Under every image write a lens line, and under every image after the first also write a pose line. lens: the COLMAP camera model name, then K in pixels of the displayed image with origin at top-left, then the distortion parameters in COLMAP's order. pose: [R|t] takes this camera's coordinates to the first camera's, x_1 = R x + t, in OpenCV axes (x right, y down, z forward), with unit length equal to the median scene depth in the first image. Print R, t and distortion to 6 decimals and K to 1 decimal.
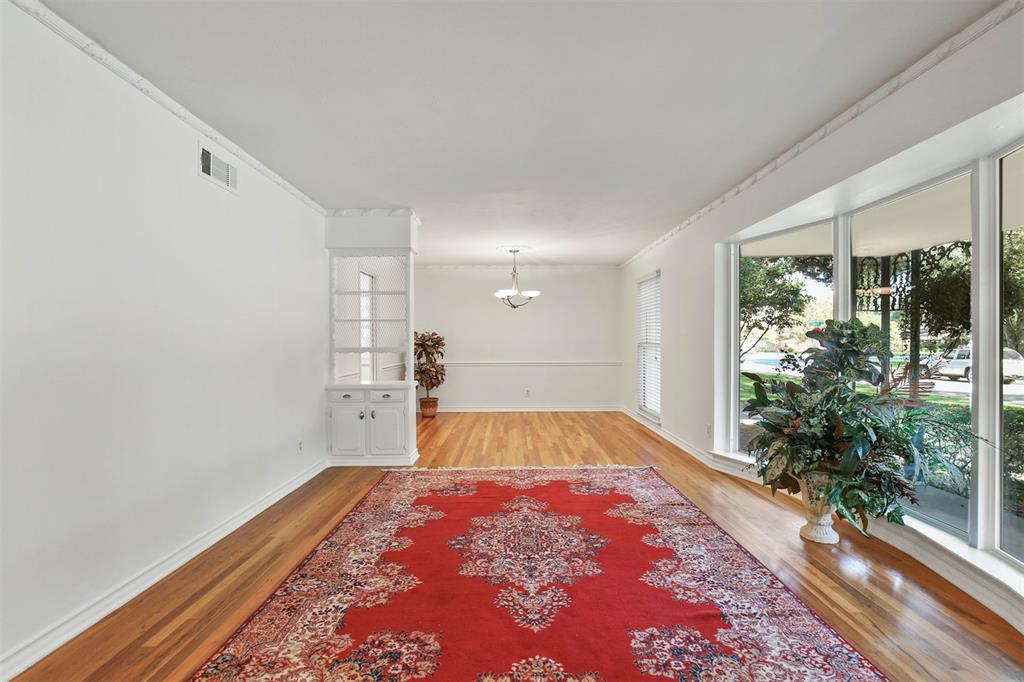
lens RADIAL K [[463.9, 0, 511.0], [0, 463.9, 342.5], [0, 0, 1]] dist [-0.009900, 0.000788]
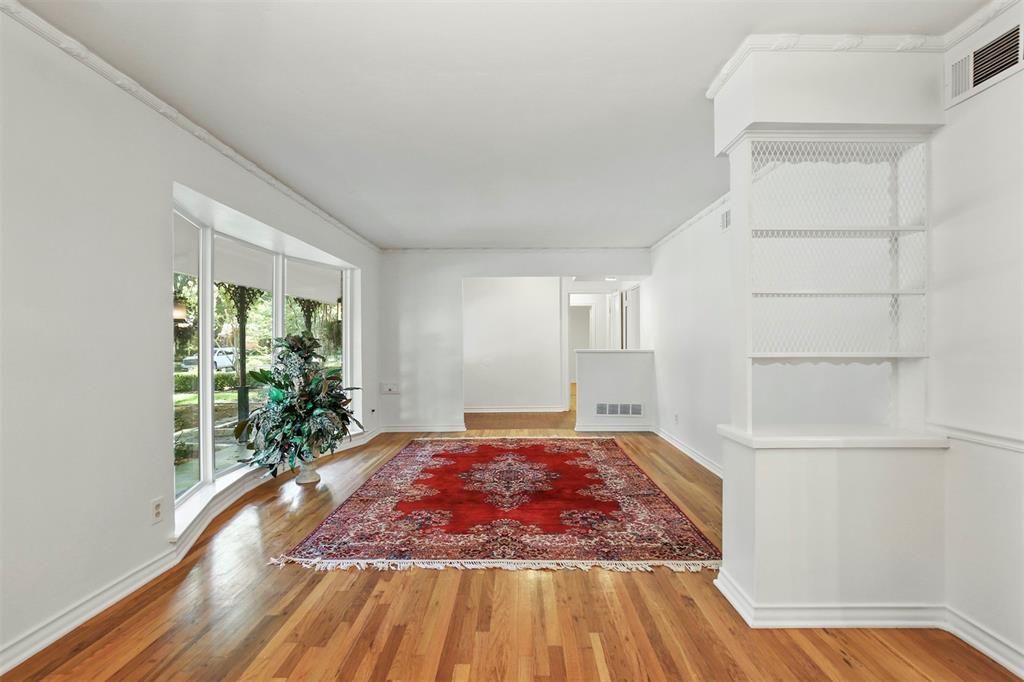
lens RADIAL K [[463.9, 0, 512.4], [0, 463.9, 344.8], [0, 0, 1]] dist [-0.009900, 0.000788]
pose [[-0.999780, 0.015564, 0.014041, -0.002970], [0.015564, 0.999879, -0.000163, 0.000905], [-0.014042, 0.000056, -0.999901, 2.046608]]
